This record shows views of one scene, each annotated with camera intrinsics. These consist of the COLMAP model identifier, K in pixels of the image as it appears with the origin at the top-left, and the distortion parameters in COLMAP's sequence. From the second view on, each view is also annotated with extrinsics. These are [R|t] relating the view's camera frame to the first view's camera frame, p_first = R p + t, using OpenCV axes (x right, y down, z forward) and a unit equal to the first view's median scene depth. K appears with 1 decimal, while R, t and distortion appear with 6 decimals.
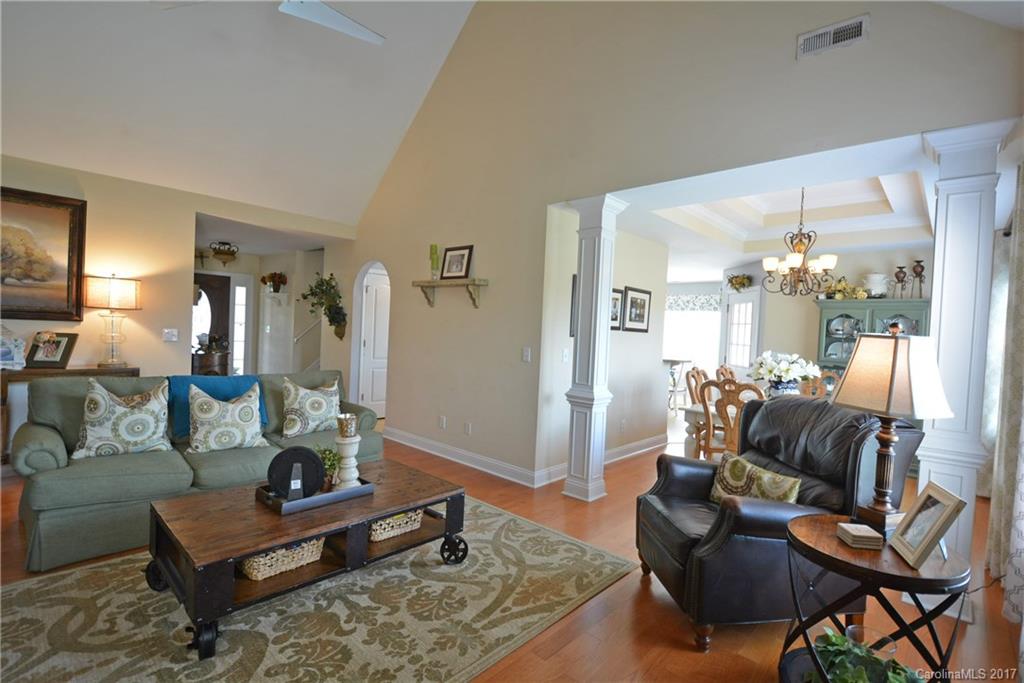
lens RADIAL K [[482.6, 0, 512.0], [0, 482.6, 341.5], [0, 0, 1]] dist [0.013046, -0.018591]
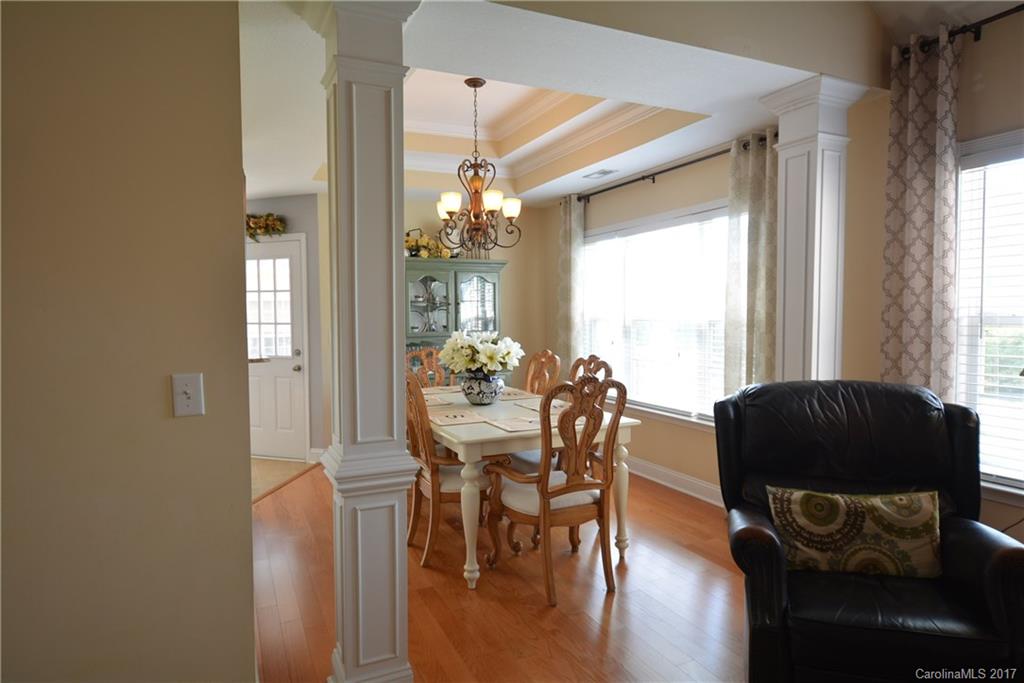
lens RADIAL K [[607.6, 0, 512.0], [0, 607.6, 341.5], [0, 0, 1]] dist [-0.000877, -0.000171]
pose [[0.368497, -0.093218, 0.924943, -0.203408], [0.049287, 0.995520, 0.080695, -0.023516], [-0.928321, 0.015852, 0.371441, 0.500770]]
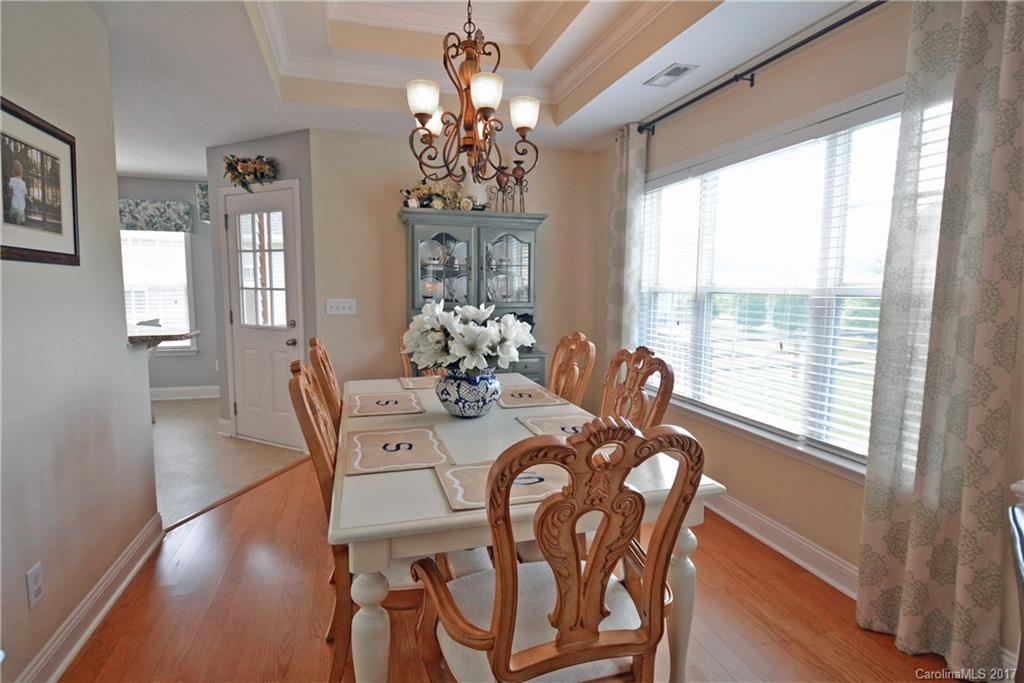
lens RADIAL K [[525.7, 0, 512.0], [0, 525.7, 341.5], [0, 0, 1]] dist [-0.000599, -0.000403]
pose [[0.500029, -0.133006, 0.855734, 0.115994], [0.036667, 0.990501, 0.132528, -0.003169], [-0.865232, -0.034891, 0.500156, 0.569521]]
